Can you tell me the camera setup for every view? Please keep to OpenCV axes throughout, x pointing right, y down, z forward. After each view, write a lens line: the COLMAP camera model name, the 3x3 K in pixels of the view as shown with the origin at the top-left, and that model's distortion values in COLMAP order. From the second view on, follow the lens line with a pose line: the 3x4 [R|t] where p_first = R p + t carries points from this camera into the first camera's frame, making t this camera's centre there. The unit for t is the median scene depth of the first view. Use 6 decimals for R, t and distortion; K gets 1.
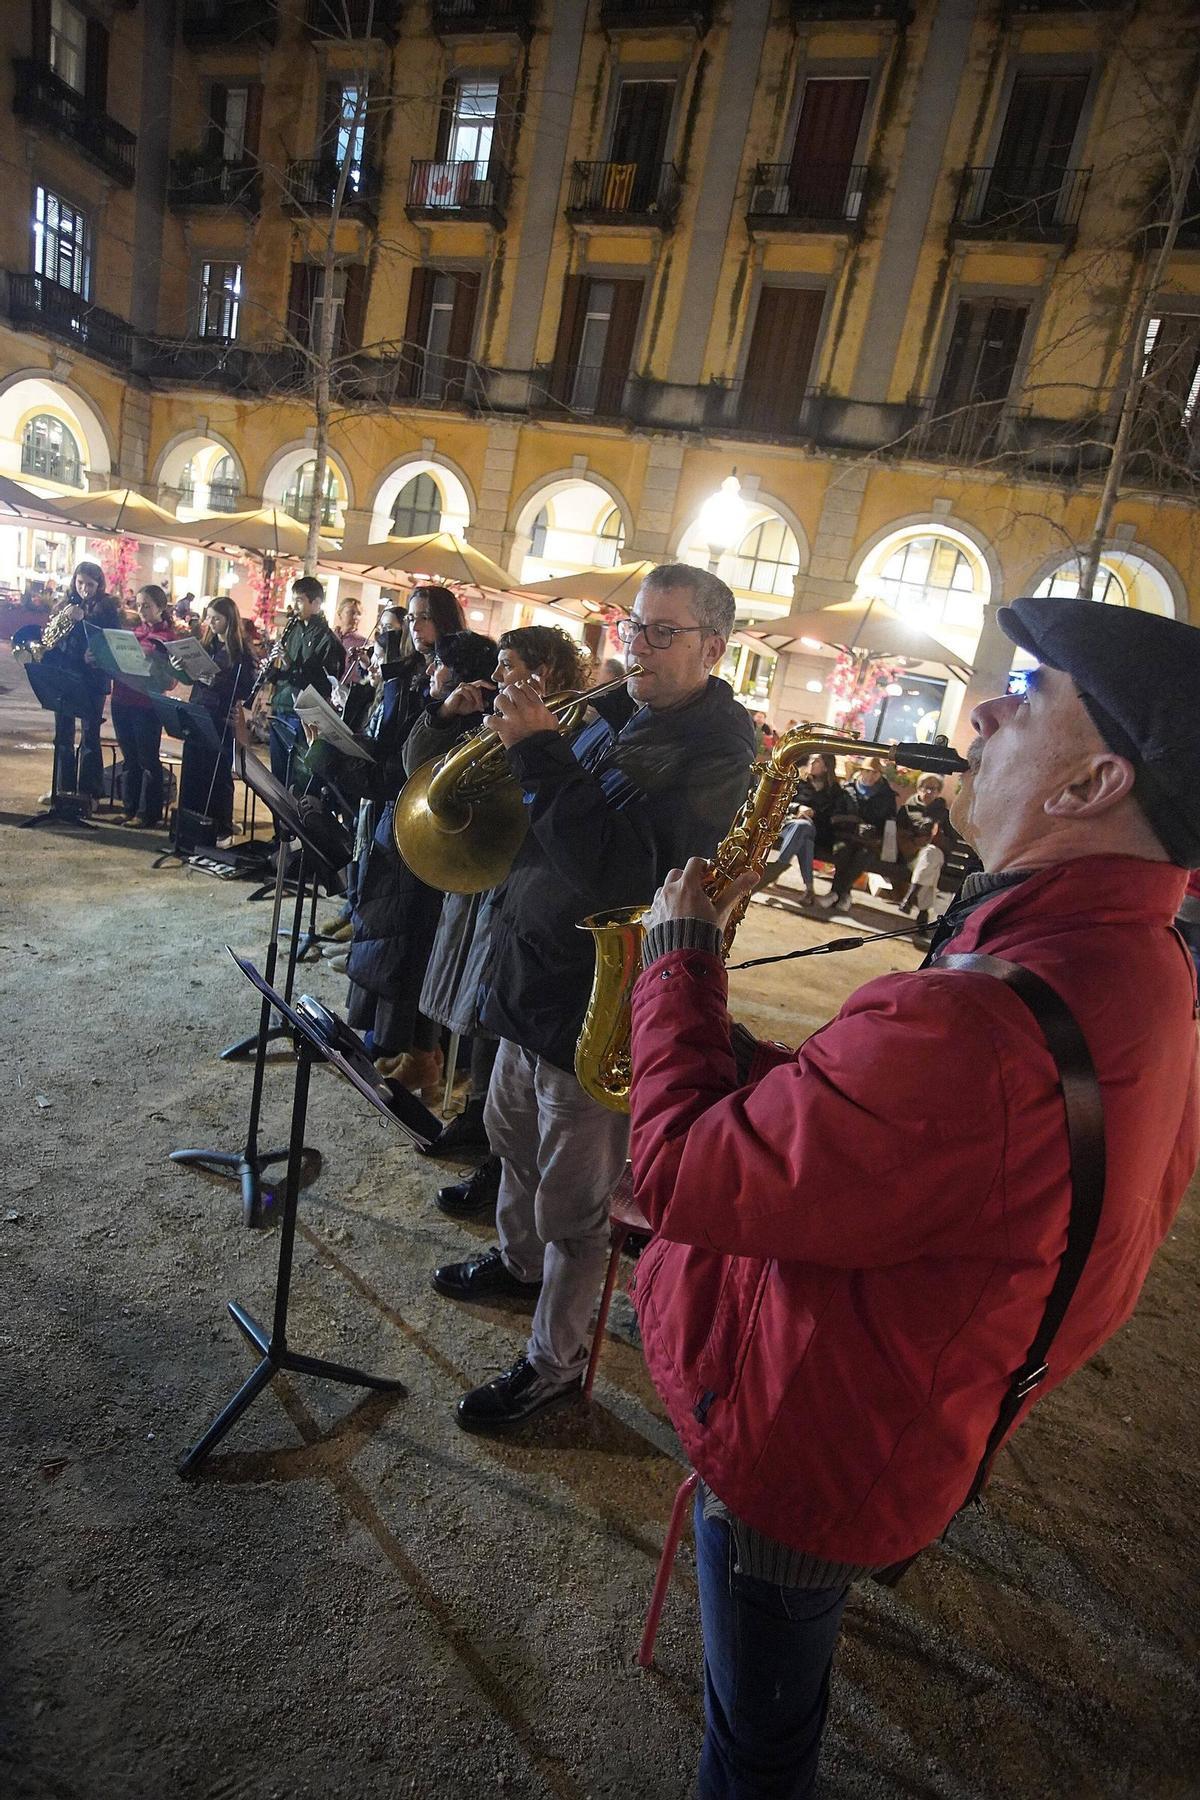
lens RADIAL K [[933.2, 0, 593.5], [0, 933.2, 919.4], [0, 0, 1]] dist [-0.064307, 0.030614]
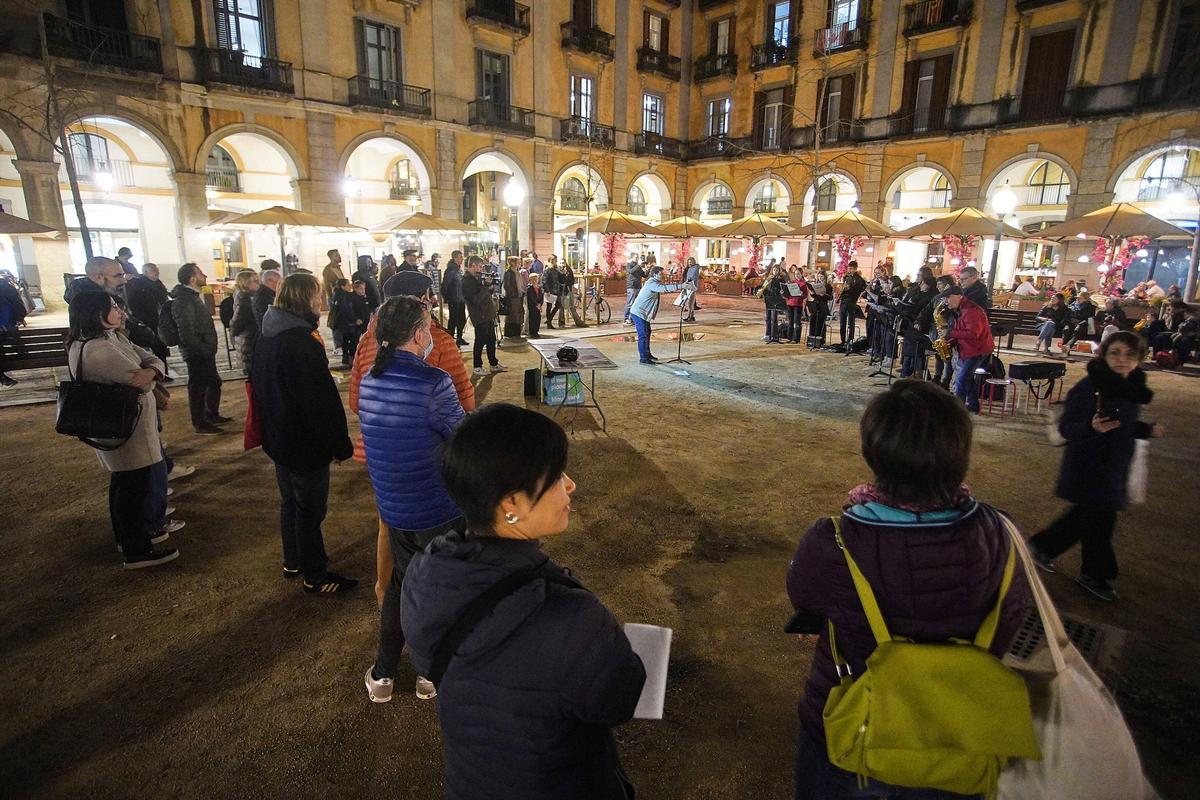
lens RADIAL K [[622.1, 0, 592.9], [0, 622.1, 399.4], [0, 0, 1]] dist [-0.064307, 0.030614]
pose [[0.870760, -0.055934, -0.488517, -0.020504], [0.016315, 0.996248, -0.084988, 0.077984], [0.491438, 0.066034, 0.868405, -0.357376]]
